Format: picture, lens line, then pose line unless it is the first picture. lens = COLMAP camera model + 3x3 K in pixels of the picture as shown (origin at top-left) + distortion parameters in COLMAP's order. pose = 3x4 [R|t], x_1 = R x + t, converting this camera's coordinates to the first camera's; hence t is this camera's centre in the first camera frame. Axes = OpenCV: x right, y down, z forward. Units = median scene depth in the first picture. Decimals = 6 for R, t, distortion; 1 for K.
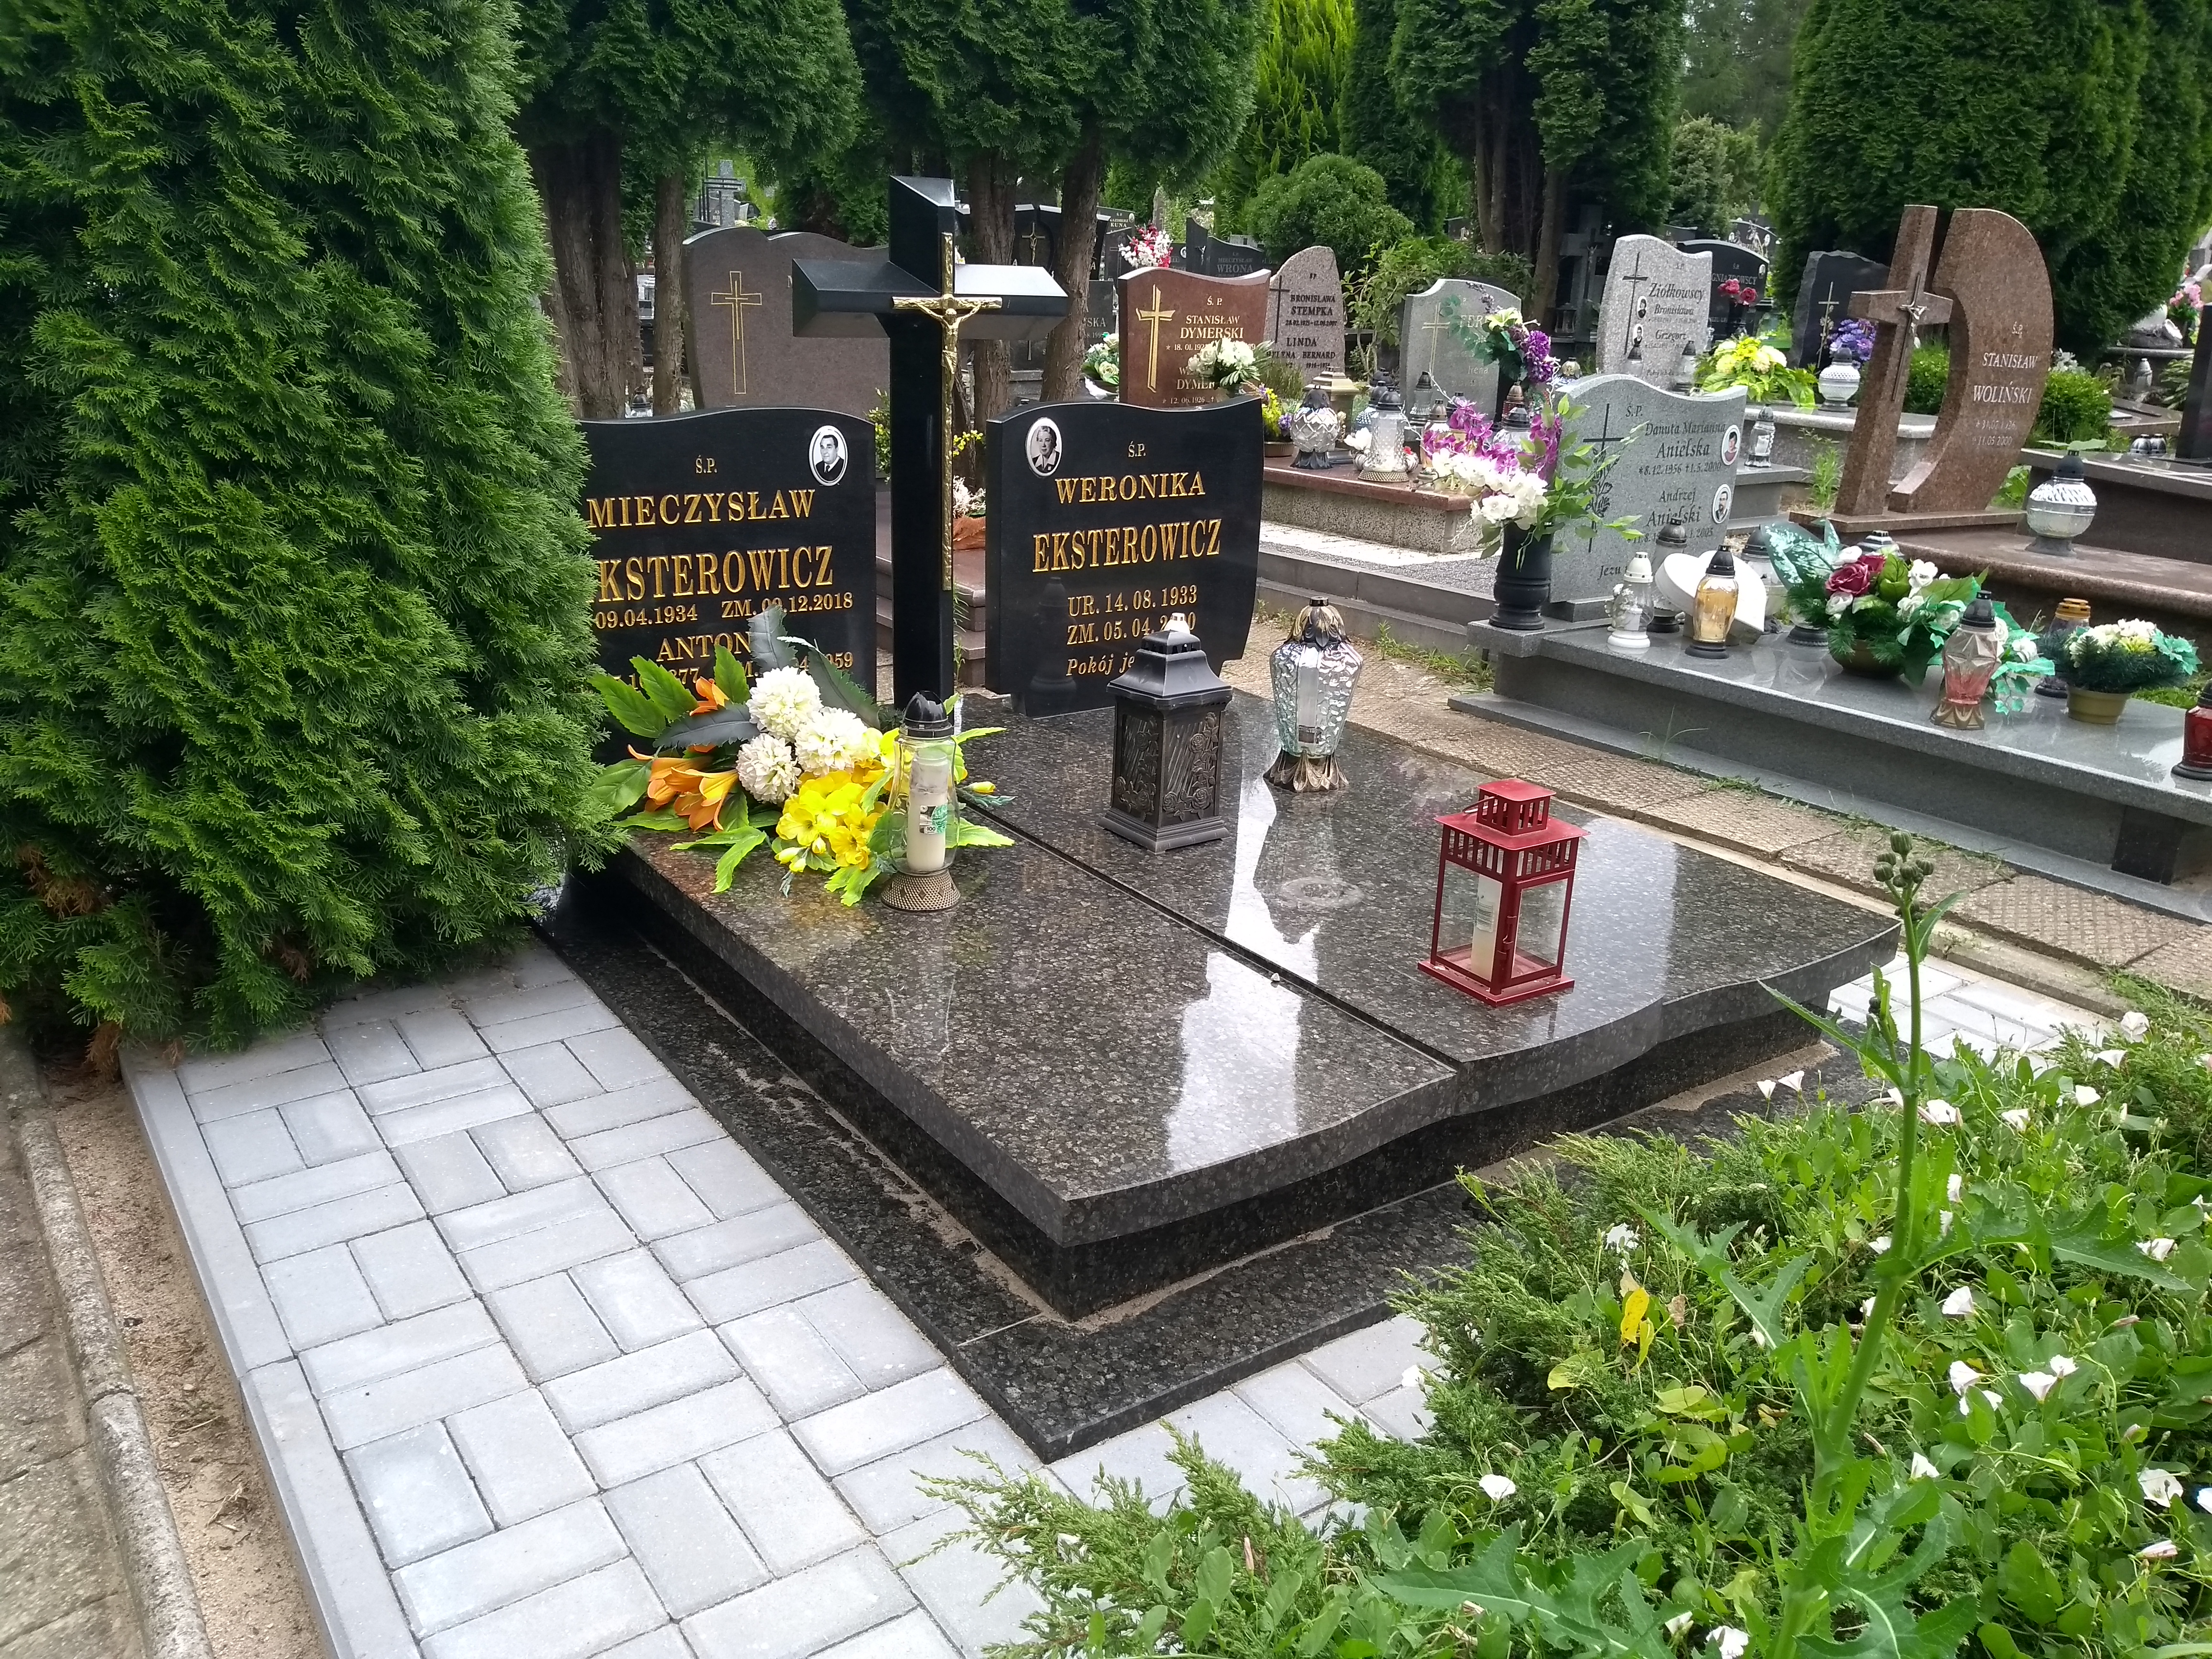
lens RADIAL K [[1760.4, 0, 1106.0], [0, 1760.4, 829.5], [0, 0, 1]] dist [0.051050, -0.092073]
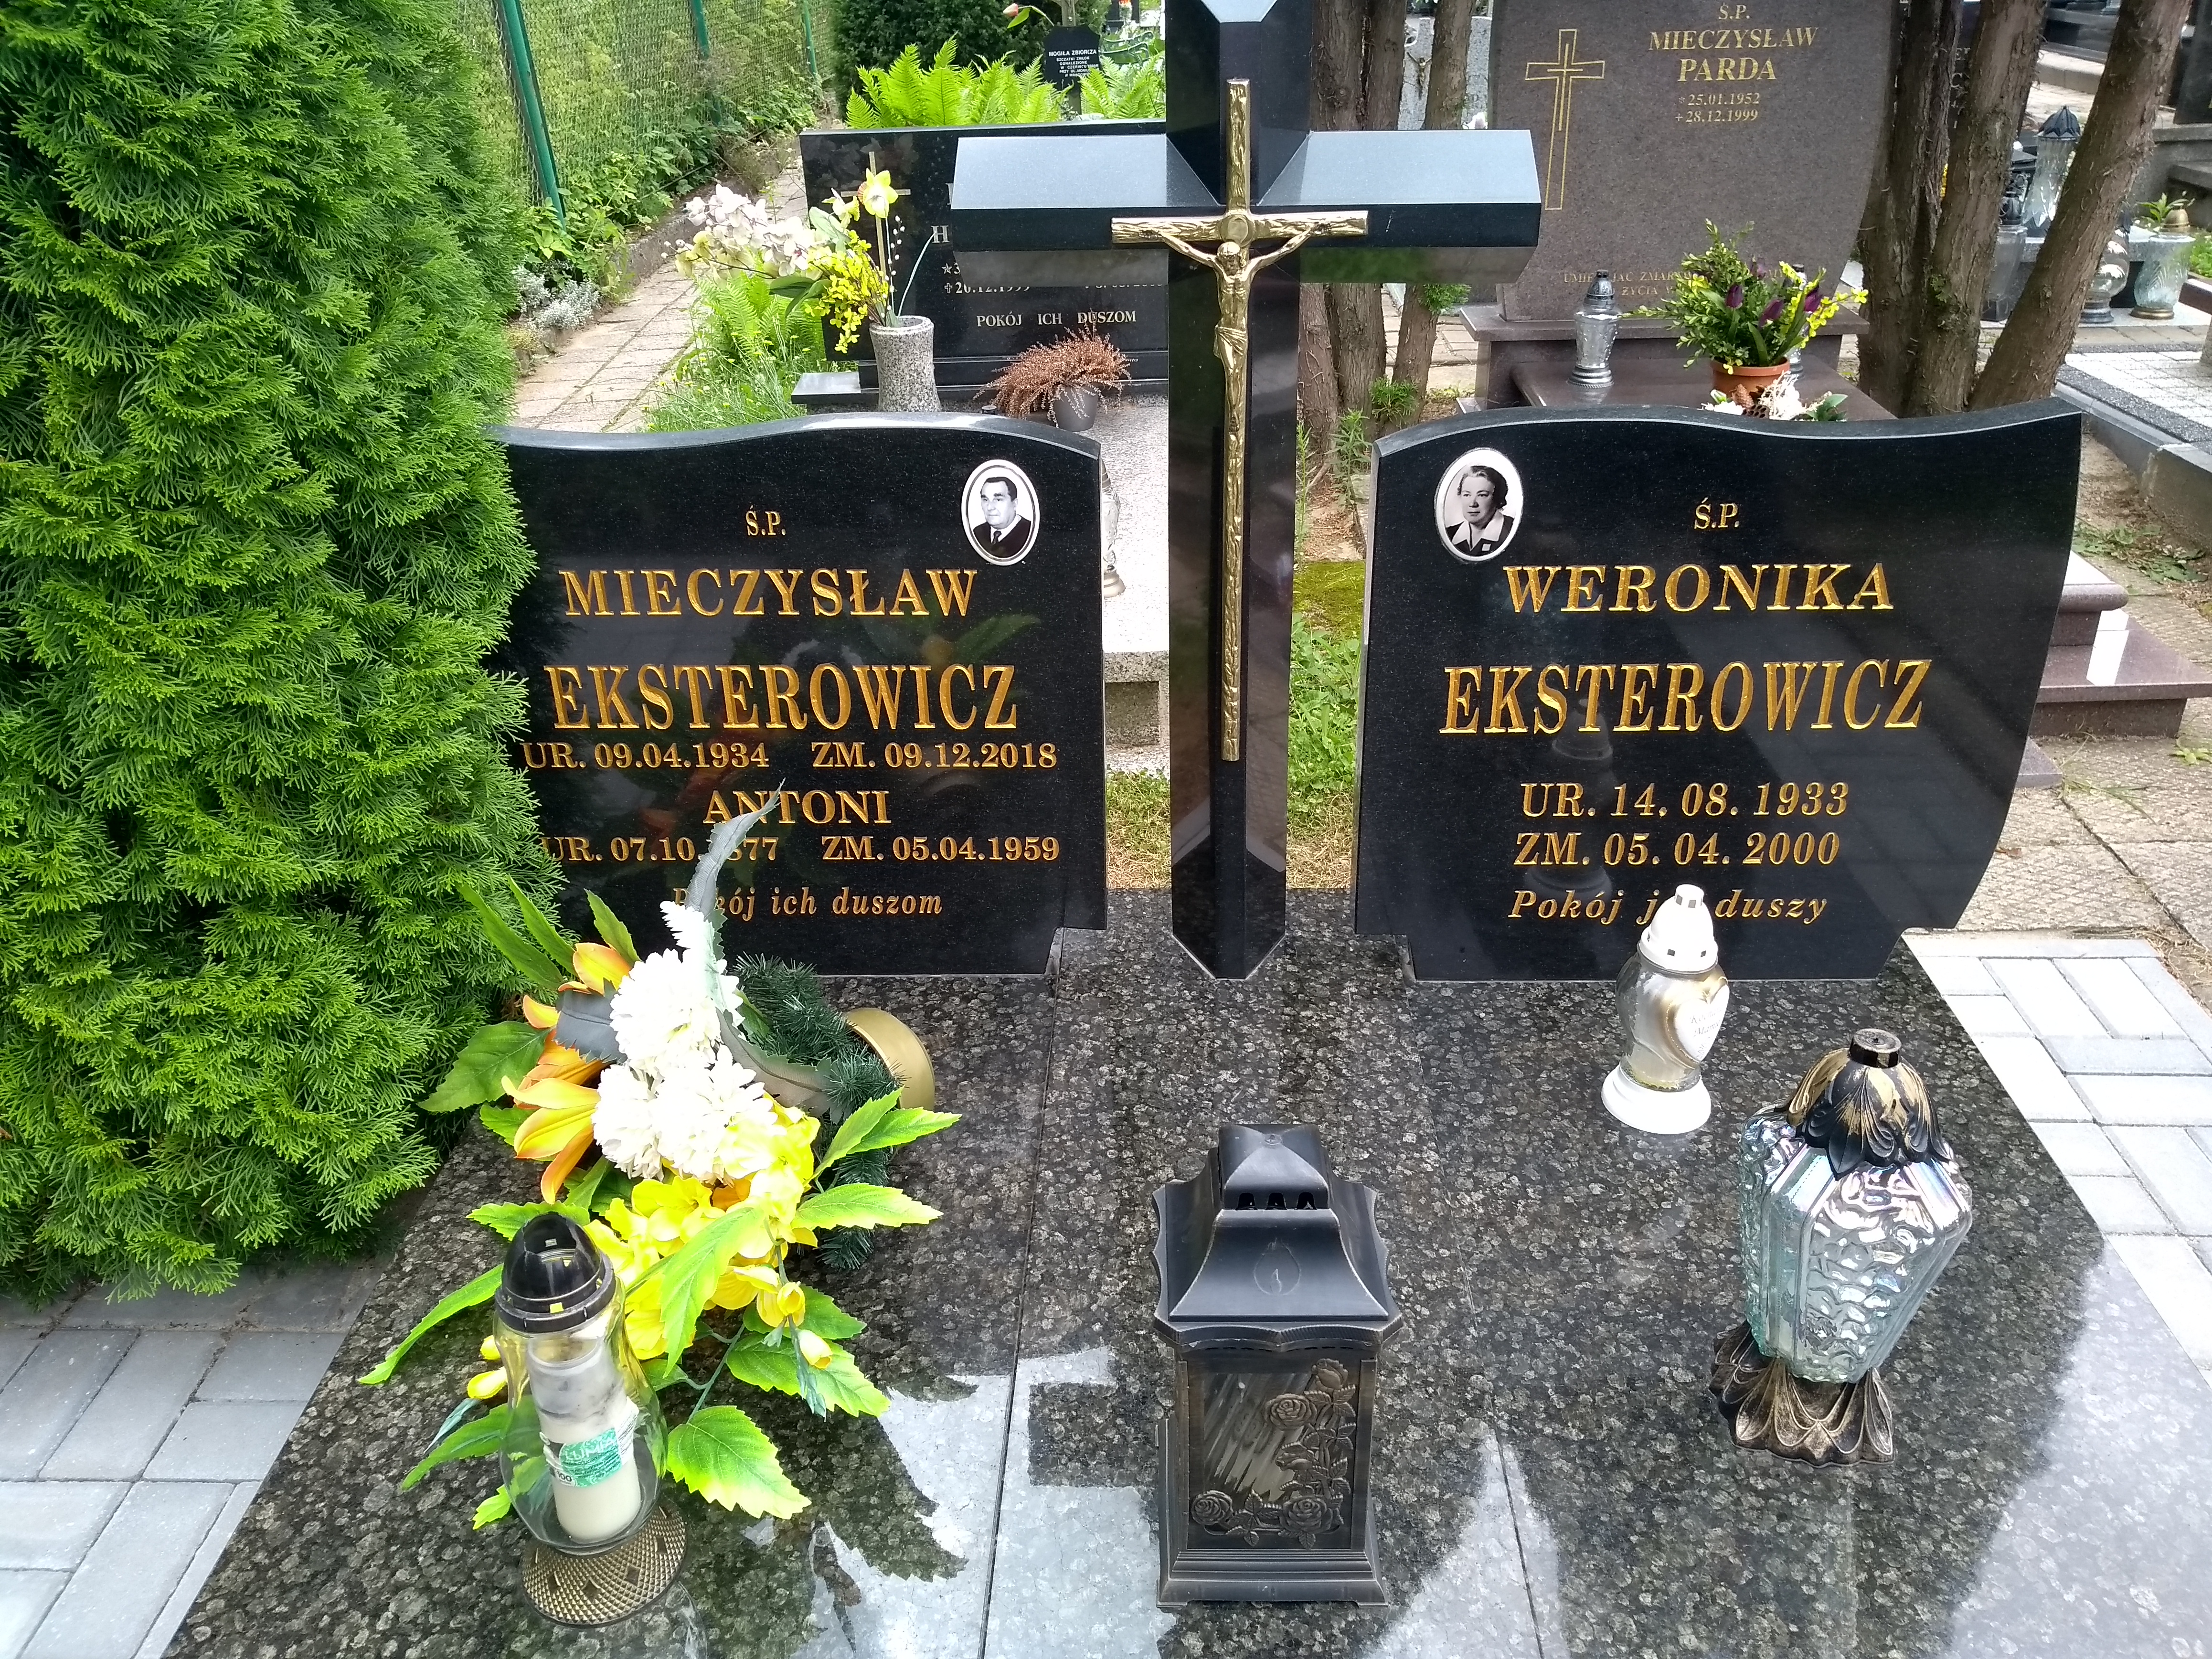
lens RADIAL K [[1700.8, 0, 1102.0], [0, 1700.8, 818.8], [0, 0, 1]] dist [0.143830, -0.310025]
pose [[0.786990, 0.235557, -0.570227, 0.191290], [-0.142476, 0.968651, 0.203507, -0.230759], [0.600289, -0.078914, 0.795881, 0.585710]]
